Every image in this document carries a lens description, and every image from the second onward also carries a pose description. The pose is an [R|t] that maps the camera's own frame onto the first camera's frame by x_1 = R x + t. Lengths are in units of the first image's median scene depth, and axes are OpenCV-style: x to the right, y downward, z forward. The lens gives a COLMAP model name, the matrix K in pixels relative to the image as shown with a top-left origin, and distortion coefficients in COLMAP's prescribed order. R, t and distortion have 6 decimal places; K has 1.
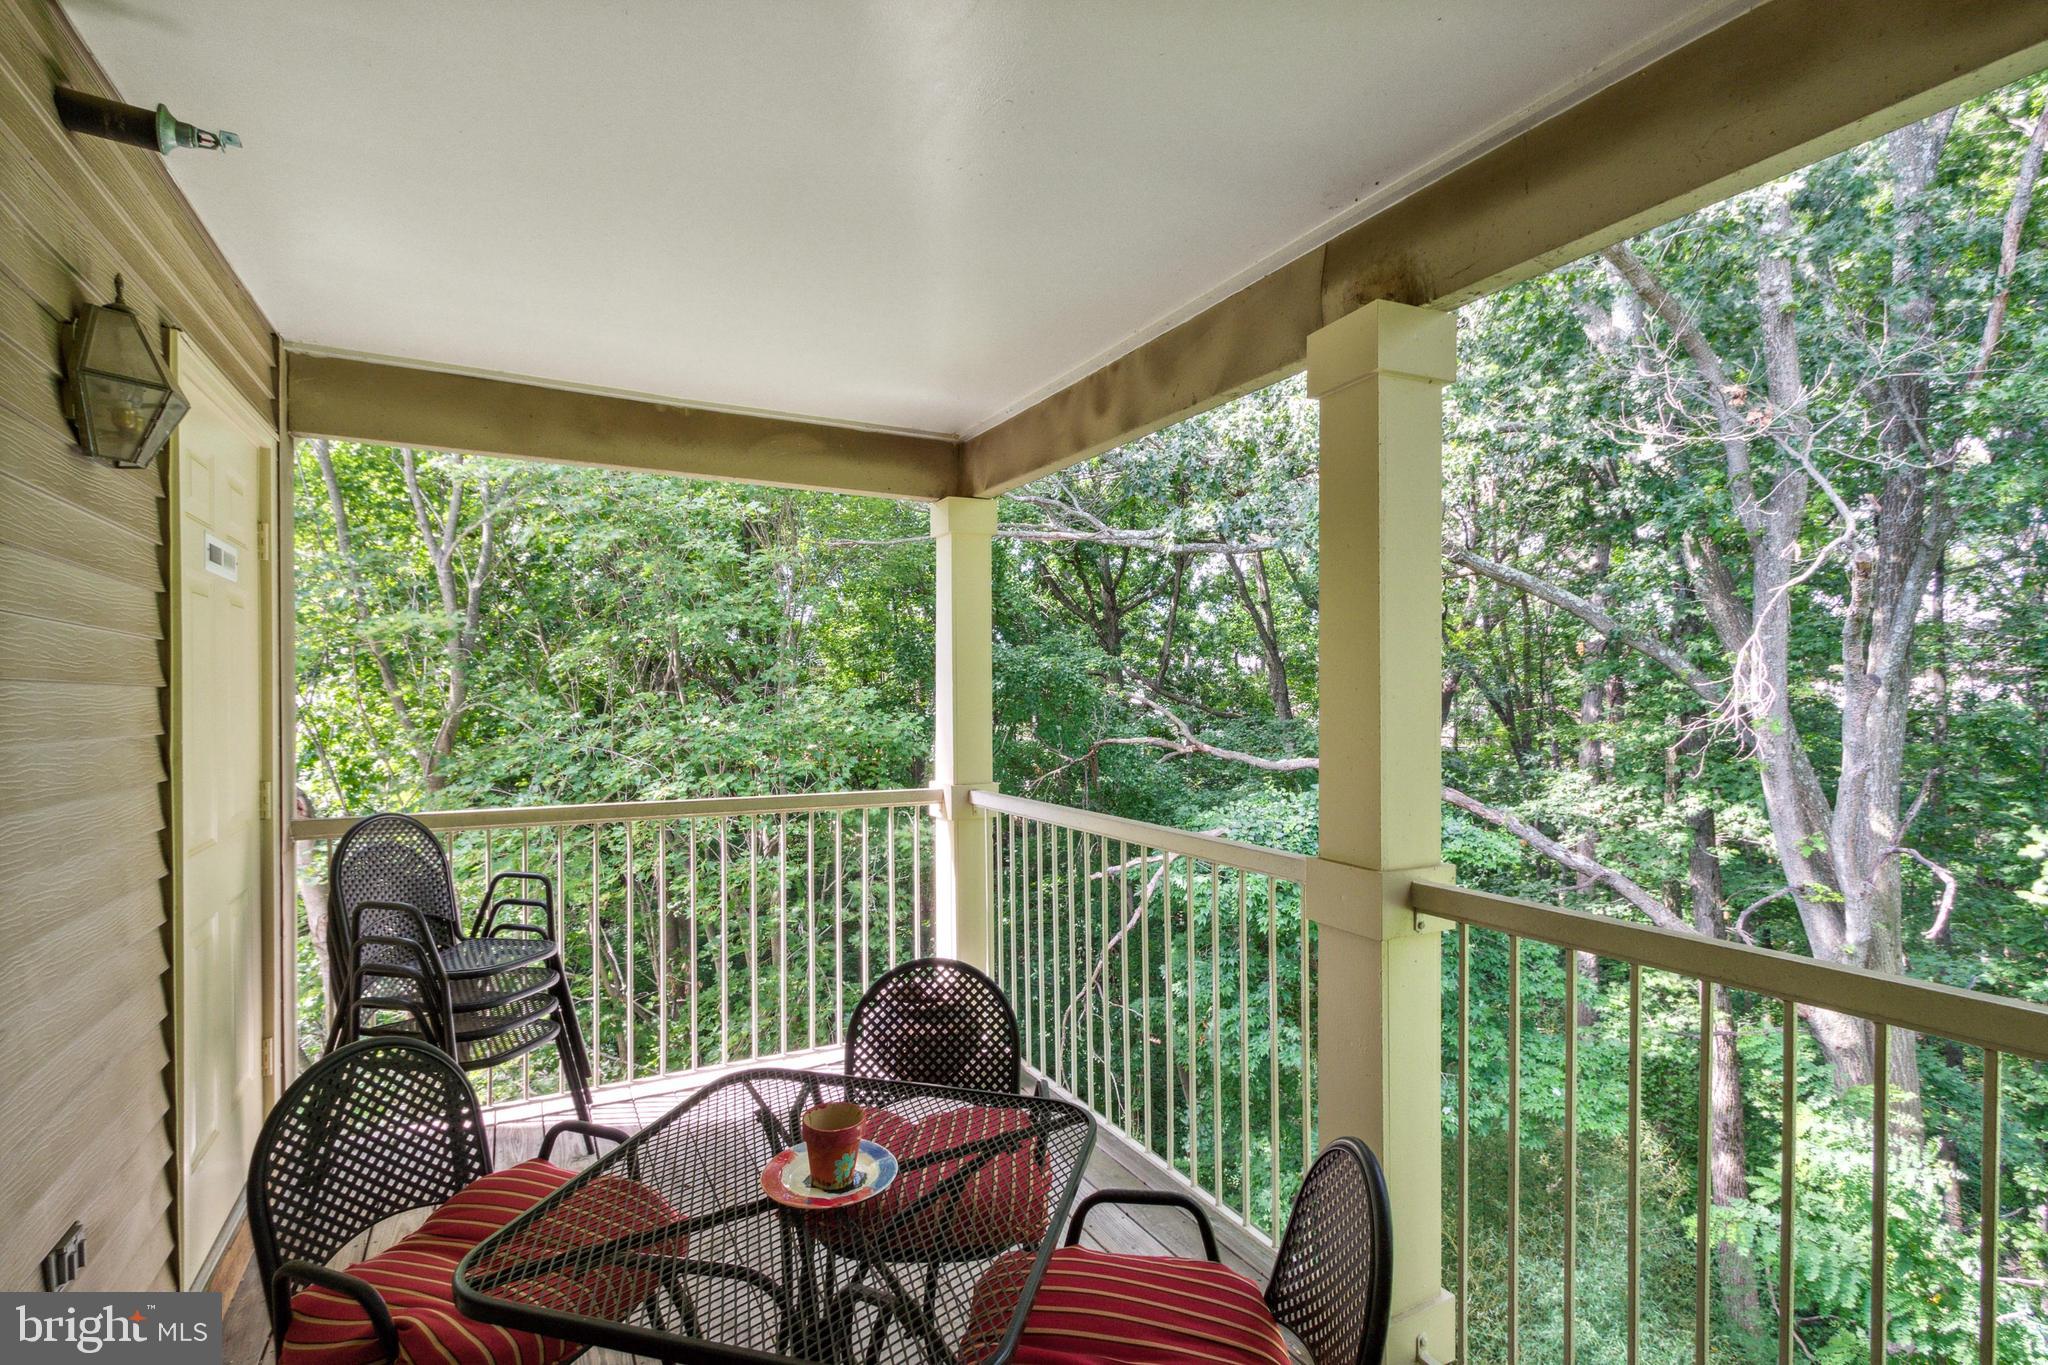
lens RADIAL K [[956.1, 0, 1024.0], [0, 956.1, 682.5], [0, 0, 1]] dist [0.002153, -0.001604]
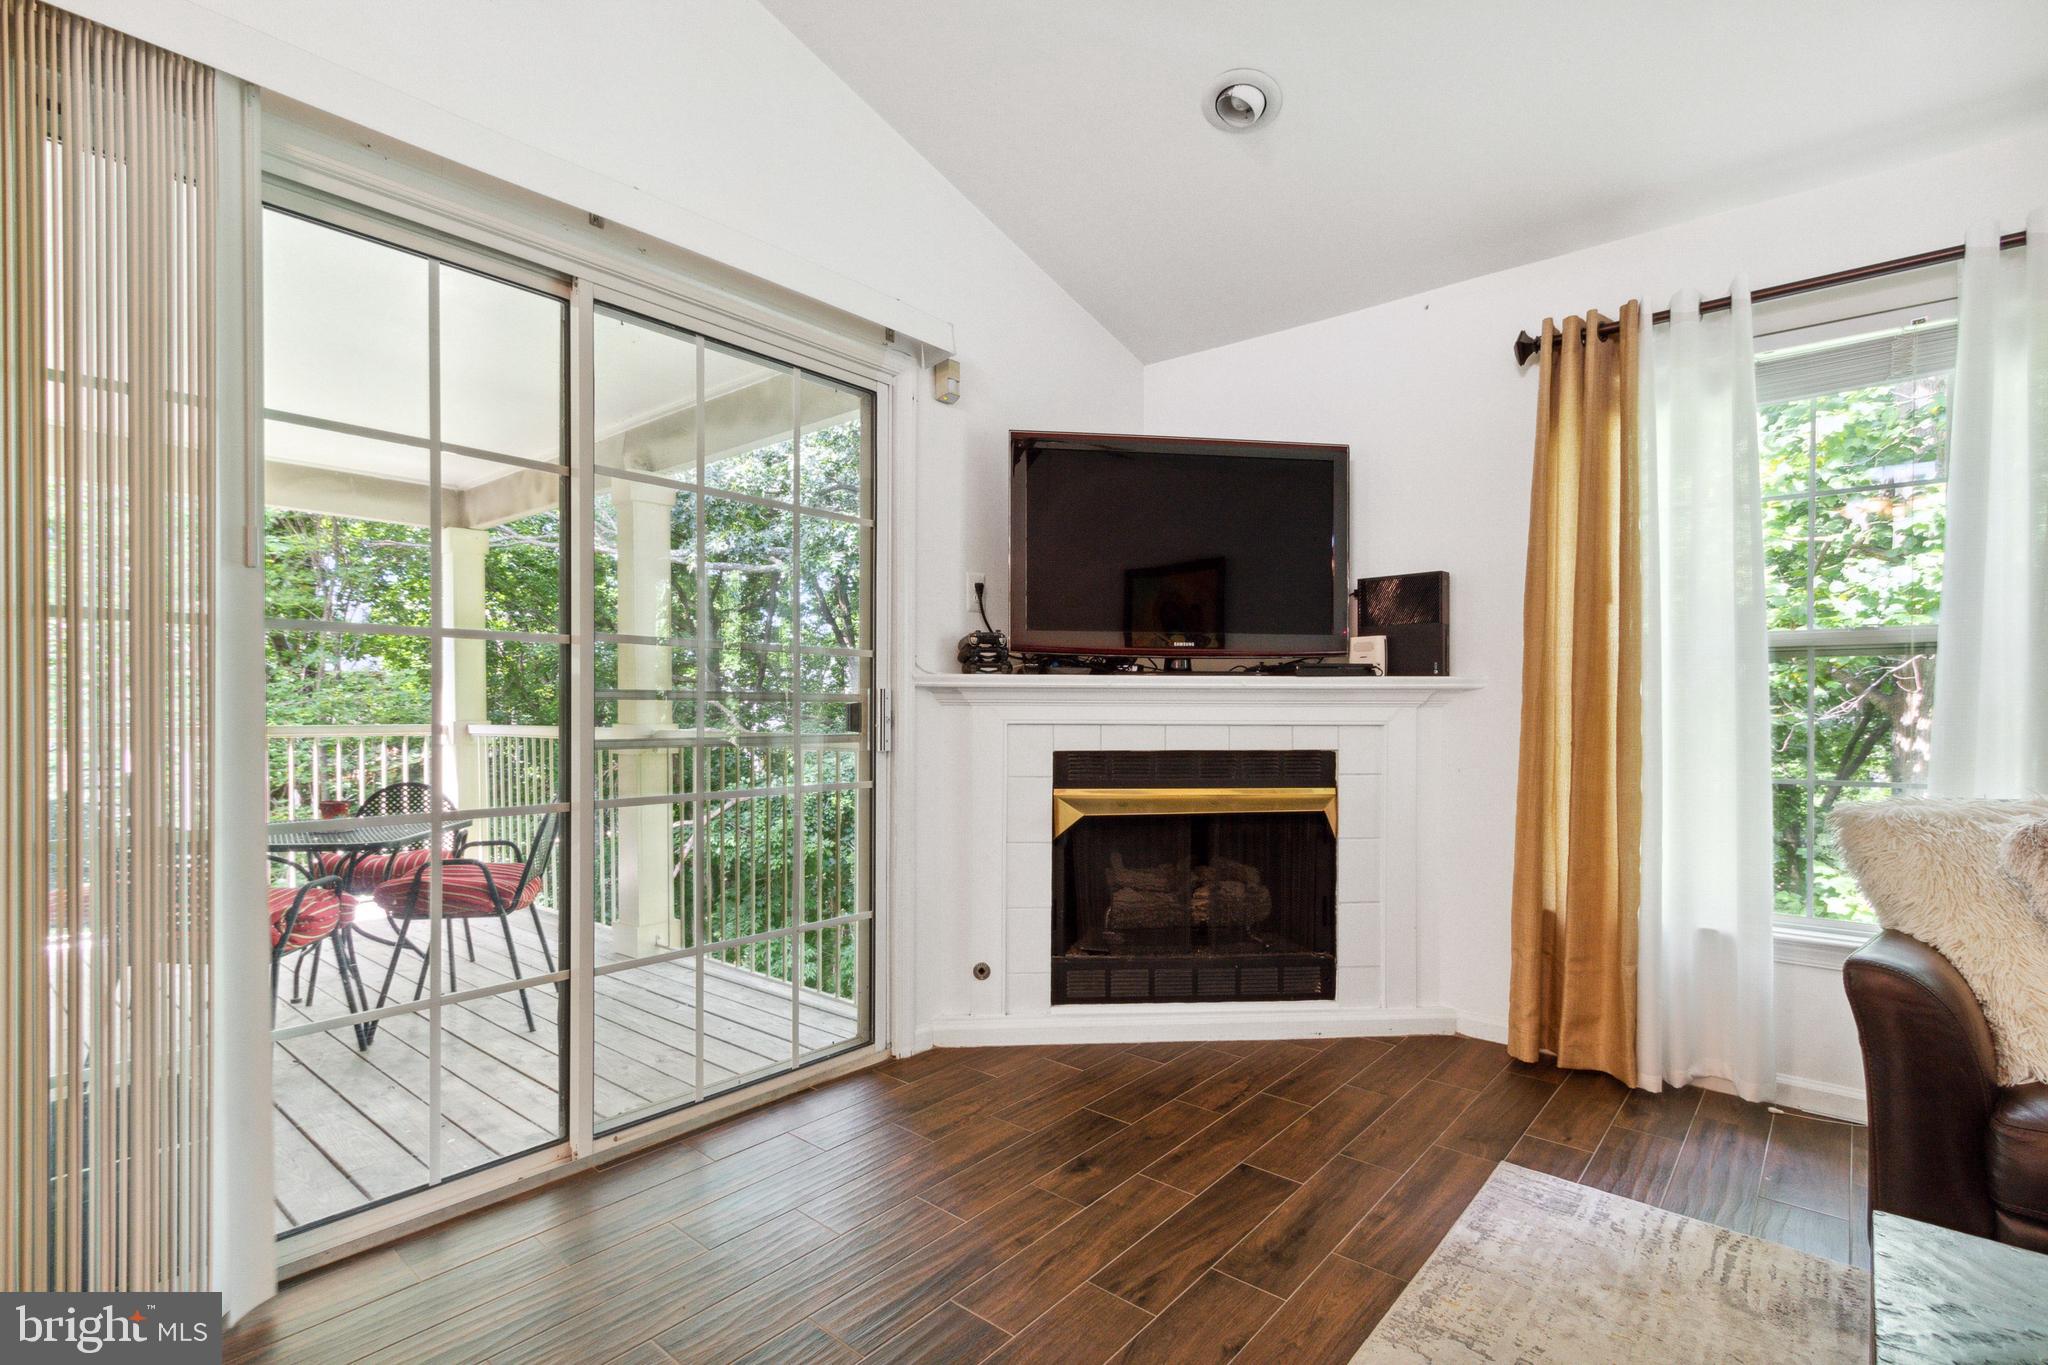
lens RADIAL K [[964.8, 0, 1012.0], [0, 964.8, 713.1], [0, 0, 1]] dist [0.004059, -0.000634]
pose [[0.932675, 0.002533, 0.360708, 0.075889], [-0.007931, 0.999878, 0.013486, 0.027084], [-0.360630, -0.015439, 0.932581, -0.280927]]
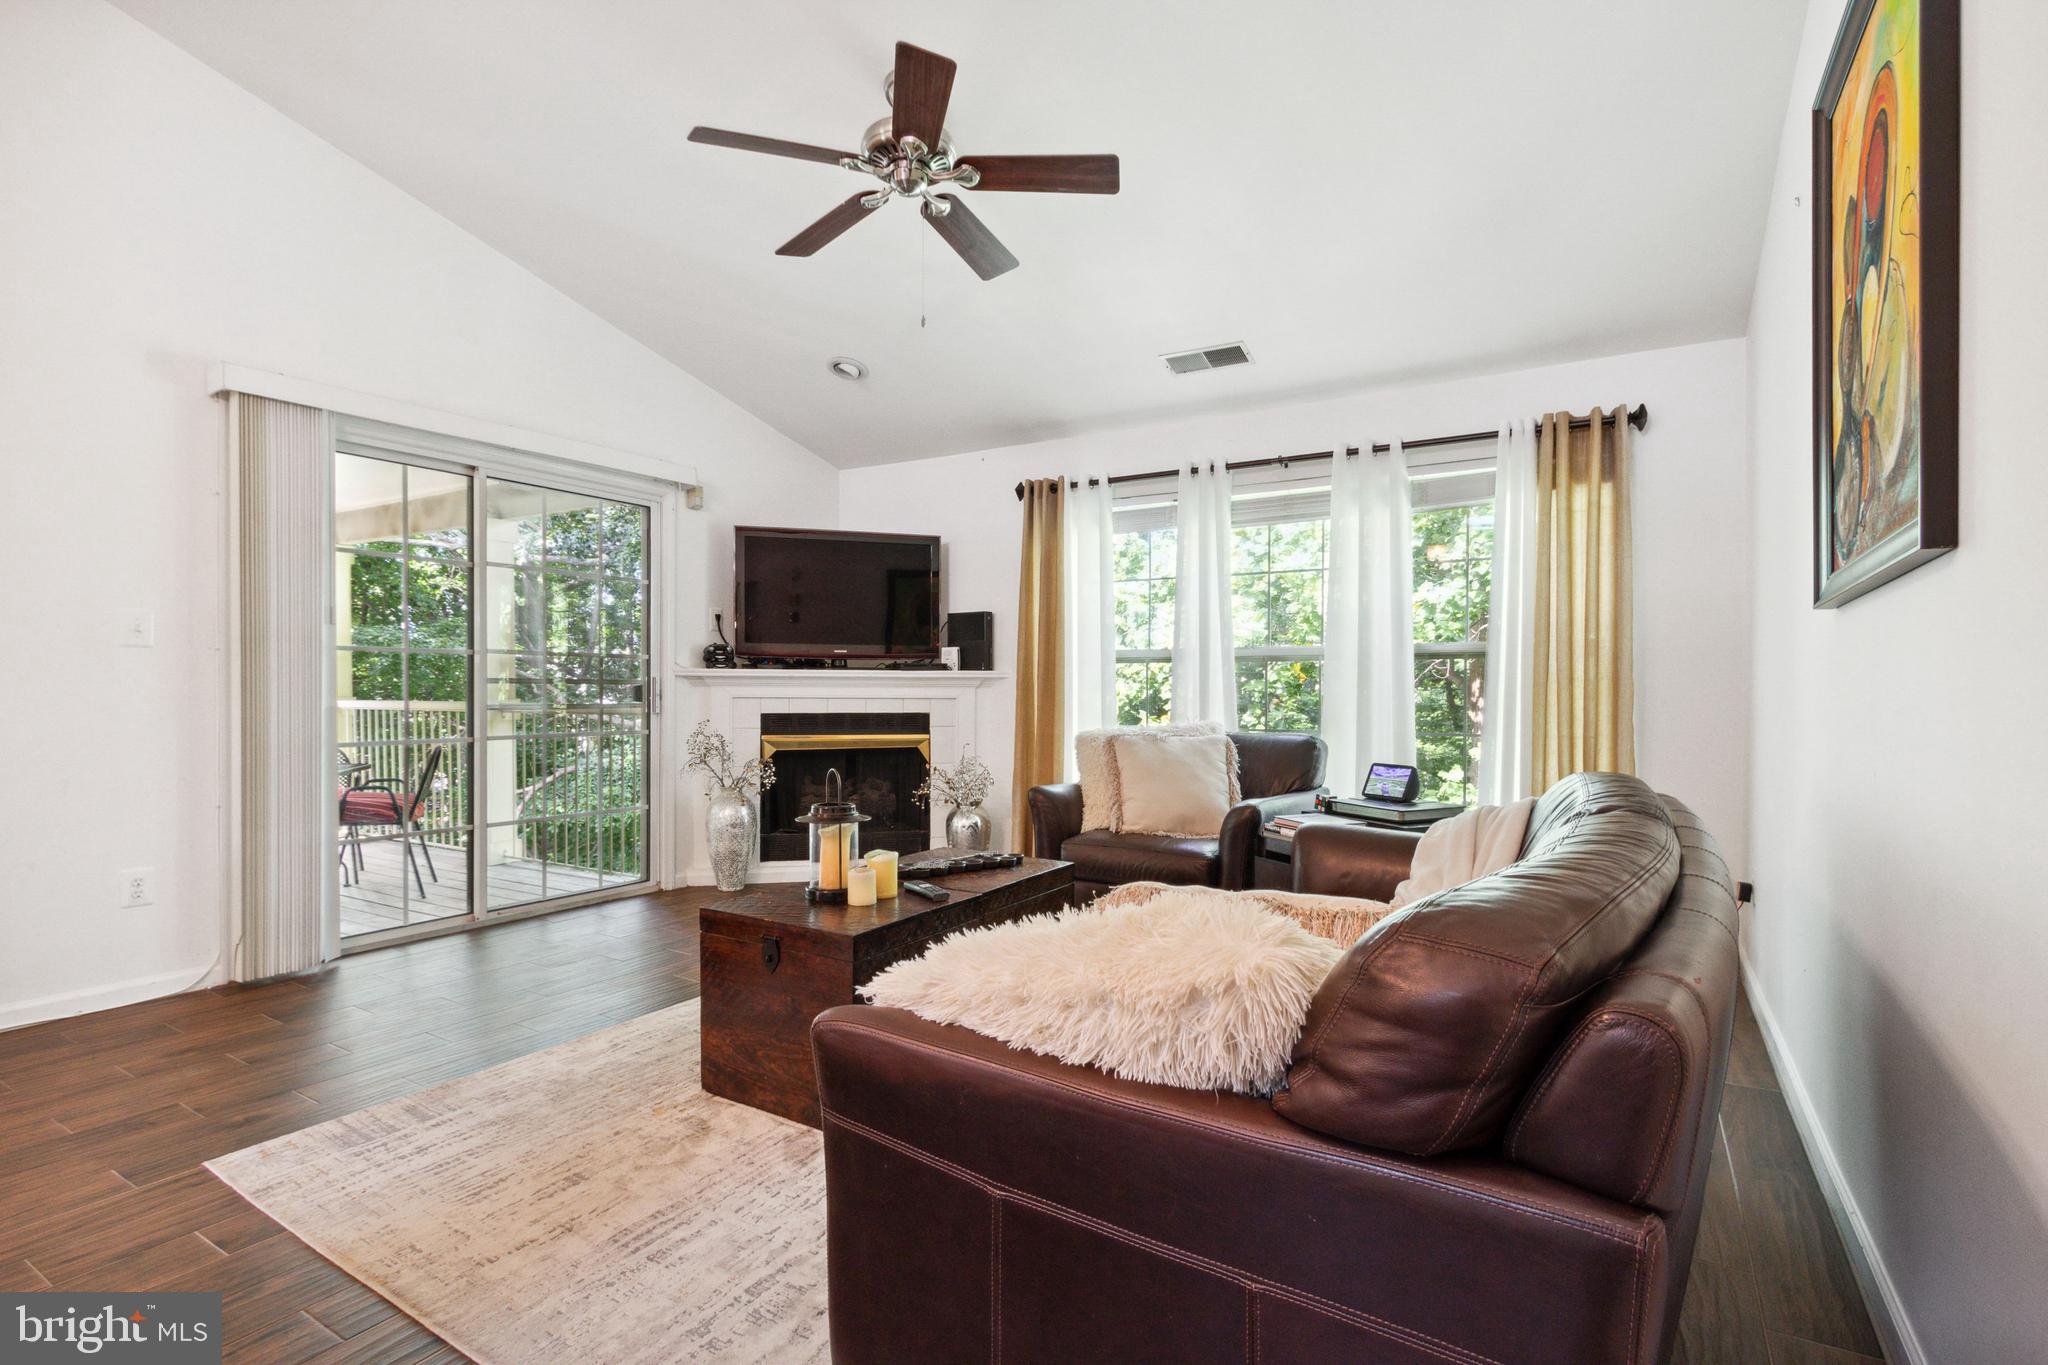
lens RADIAL K [[982.3, 0, 1021.2], [0, 982.3, 692.3], [0, 0, 1]] dist [0.001449, 0.000261]
pose [[0.864517, 0.000882, 0.502604, 0.052599], [-0.007046, 0.999921, 0.010365, 0.025131], [-0.502555, -0.012502, 0.864455, -0.530578]]
